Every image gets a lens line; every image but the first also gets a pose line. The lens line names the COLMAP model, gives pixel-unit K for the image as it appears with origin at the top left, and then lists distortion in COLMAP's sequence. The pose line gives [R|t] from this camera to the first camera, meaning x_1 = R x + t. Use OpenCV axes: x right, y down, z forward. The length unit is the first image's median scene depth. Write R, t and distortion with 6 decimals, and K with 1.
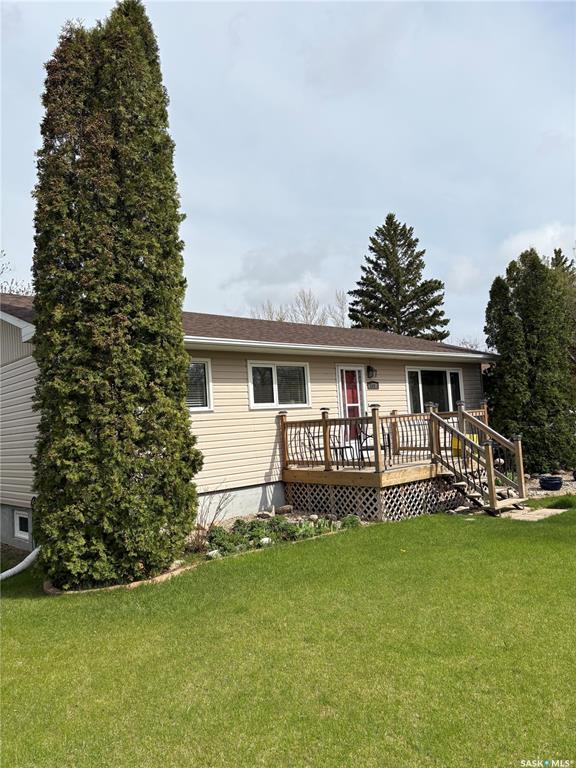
lens RADIAL K [[576.7, 0, 294.0], [0, 576.7, 382.8], [0, 0, 1]] dist [-0.009008, -0.000123]
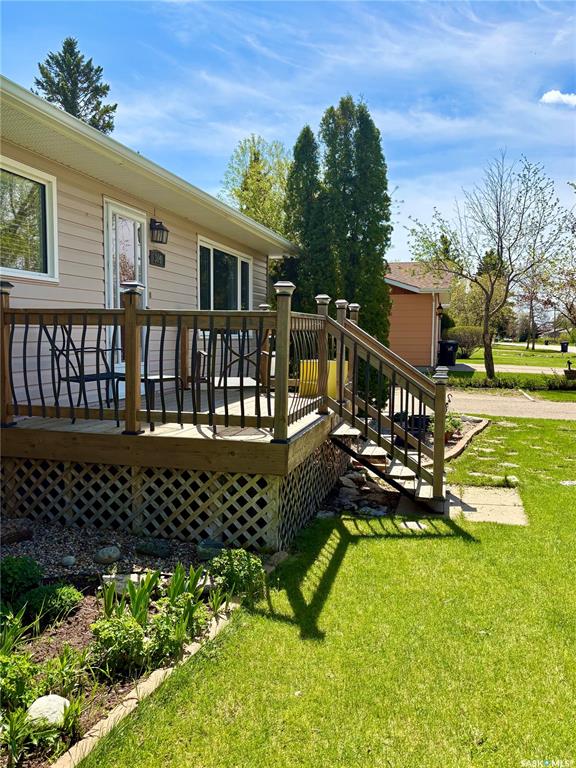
lens RADIAL K [[639.7, 0, 285.7], [0, 639.7, 388.1], [0, 0, 1]] dist [-0.007117, -0.007498]
pose [[0.833316, 0.023896, 0.552280, -0.031070], [-0.097814, 0.989675, 0.104768, 0.017946], [-0.544074, -0.141326, 0.827049, 0.165876]]
